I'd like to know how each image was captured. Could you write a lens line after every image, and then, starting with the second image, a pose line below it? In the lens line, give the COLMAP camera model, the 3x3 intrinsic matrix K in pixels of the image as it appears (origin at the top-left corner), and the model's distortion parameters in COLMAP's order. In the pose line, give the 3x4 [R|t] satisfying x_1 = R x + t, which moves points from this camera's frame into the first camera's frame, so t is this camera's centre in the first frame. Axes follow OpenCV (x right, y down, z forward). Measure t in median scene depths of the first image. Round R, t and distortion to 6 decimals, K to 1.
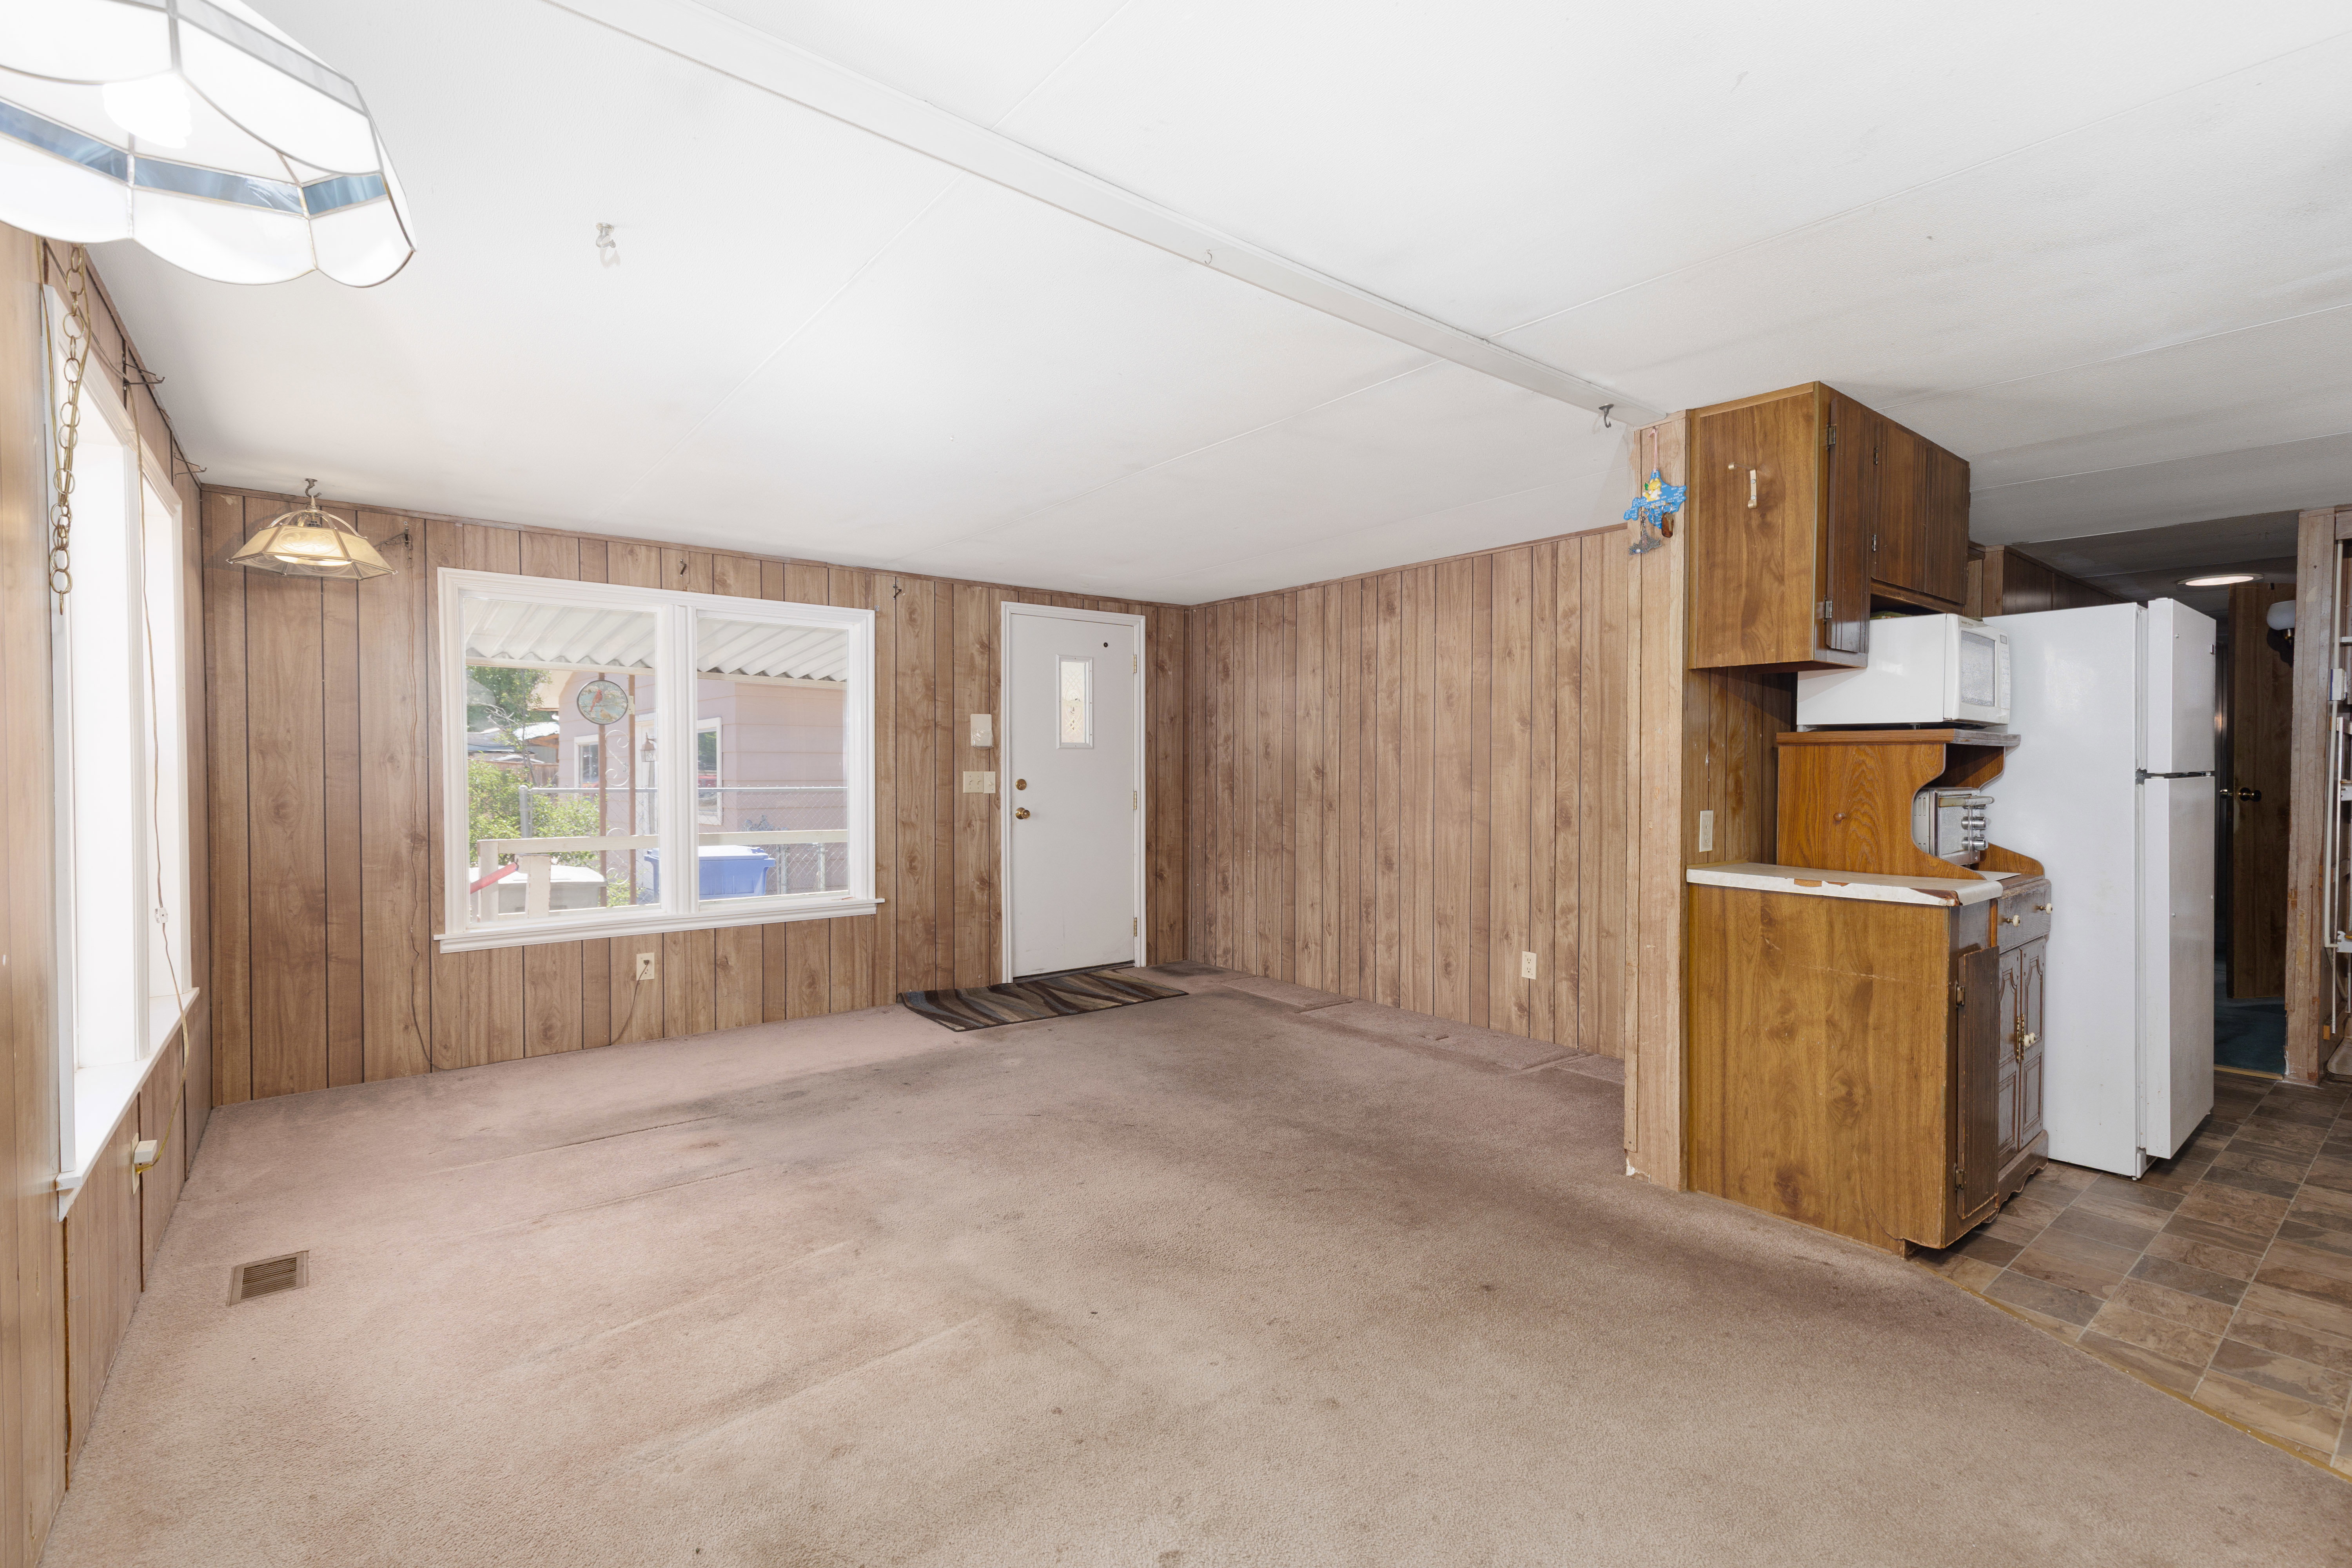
lens RADIAL K [[1056.3, 0, 1187.2], [0, 1056.3, 787.5], [0, 0, 1]] dist [0.007346, -0.001227]
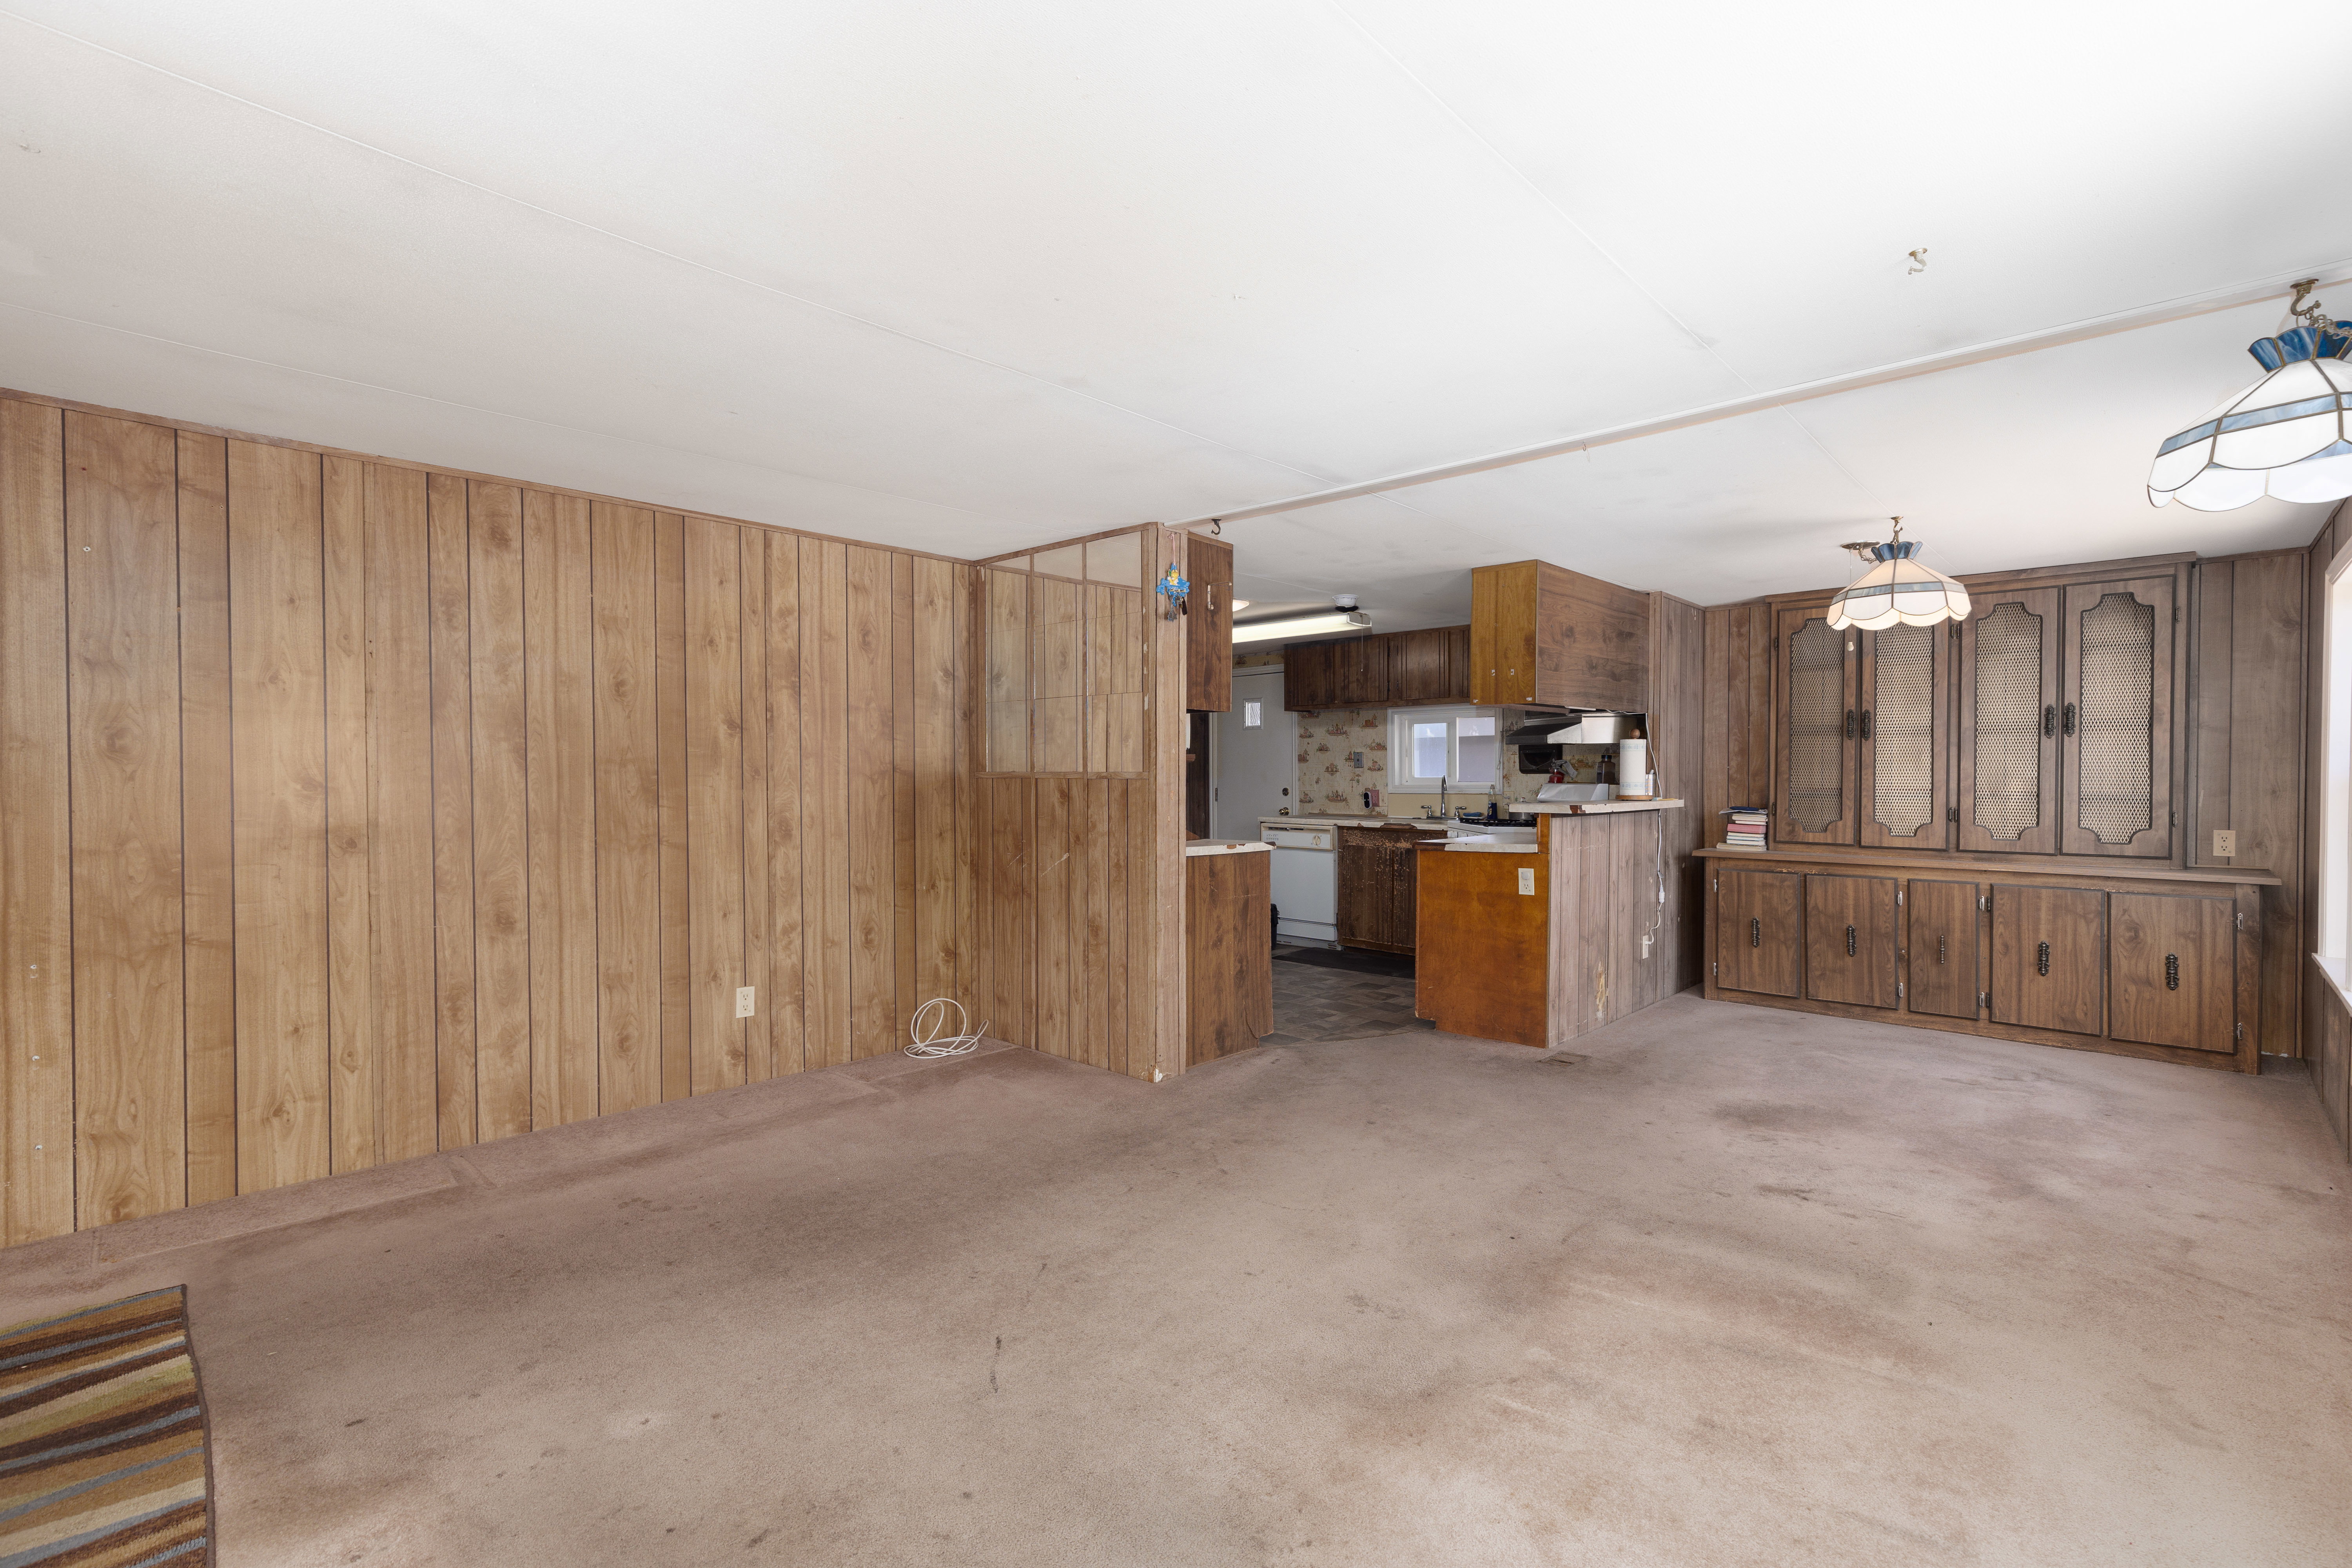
lens RADIAL K [[1056.3, 0, 1187.2], [0, 1056.3, 787.5], [0, 0, 1]] dist [0.007346, -0.001227]
pose [[-0.148751, -0.013076, 0.988788, -0.598360], [0.019279, 0.999684, 0.016120, -0.017345], [-0.988687, 0.021461, -0.148452, 0.762715]]
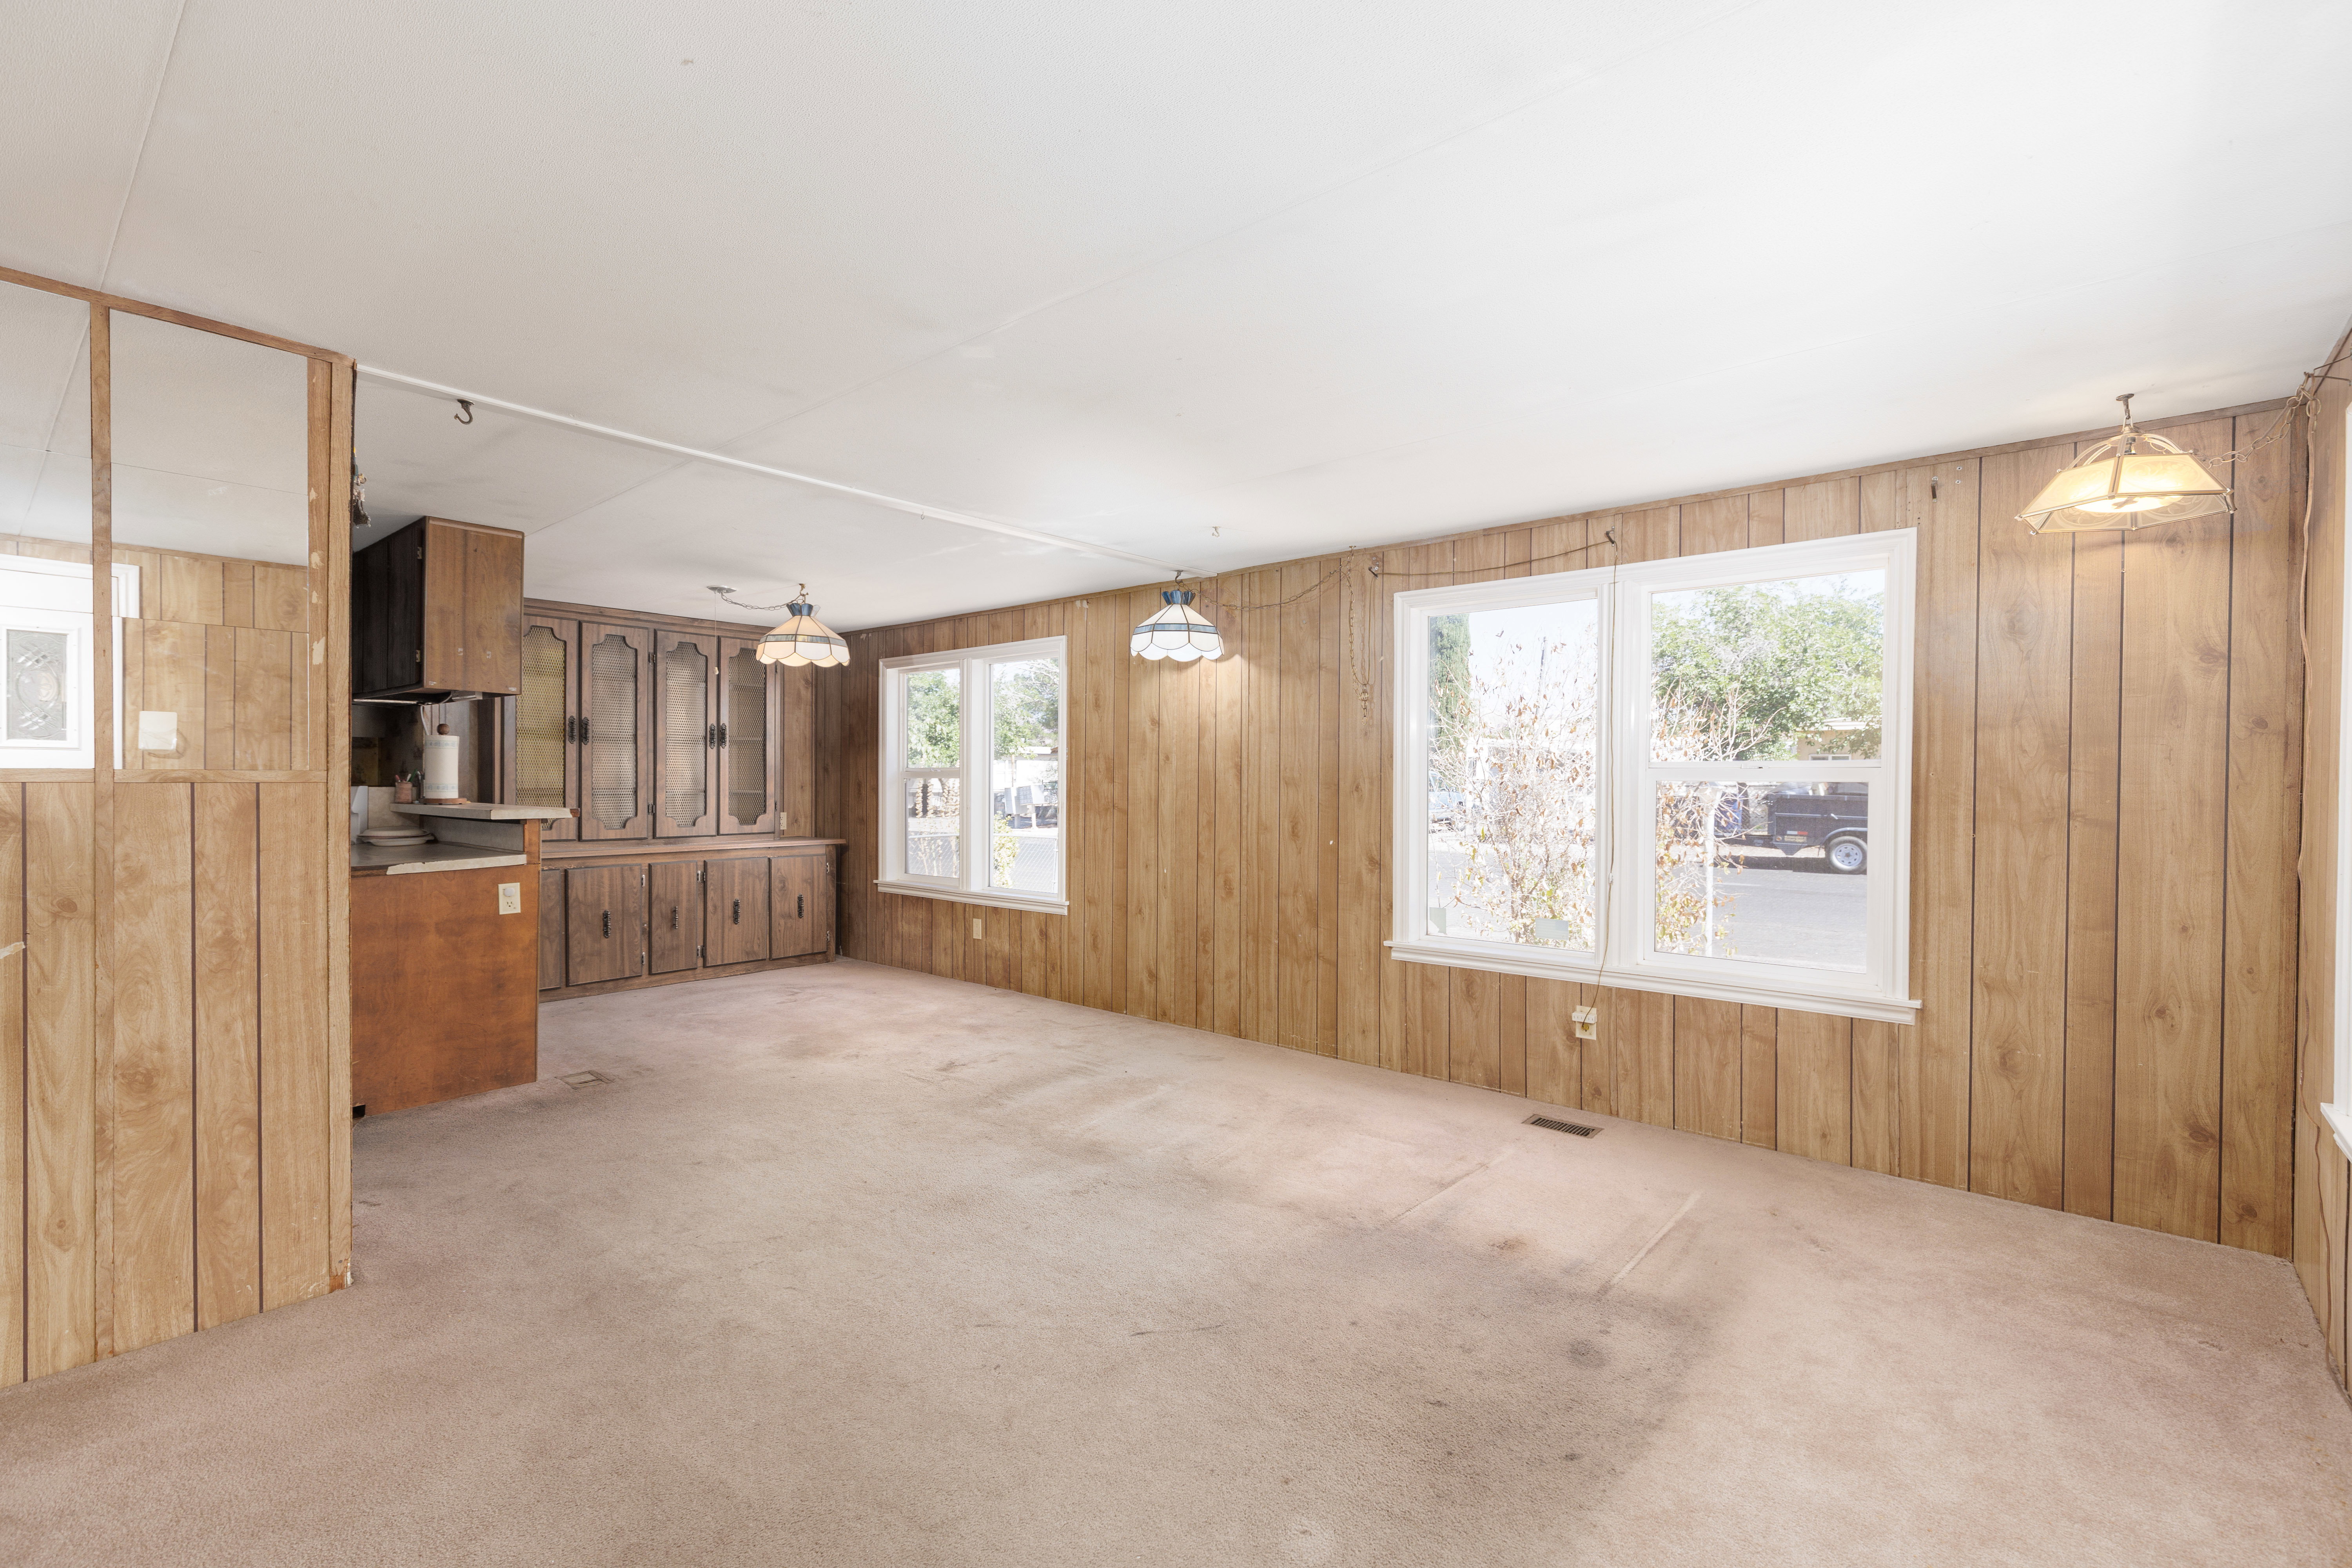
lens RADIAL K [[1056.3, 0, 1187.2], [0, 1056.3, 787.5], [0, 0, 1]] dist [0.007346, -0.001227]
pose [[-0.982639, -0.003063, -0.185502, -0.041310], [-0.008566, 0.999546, 0.028871, -0.027649], [0.185329, 0.029959, -0.982220, 1.260152]]
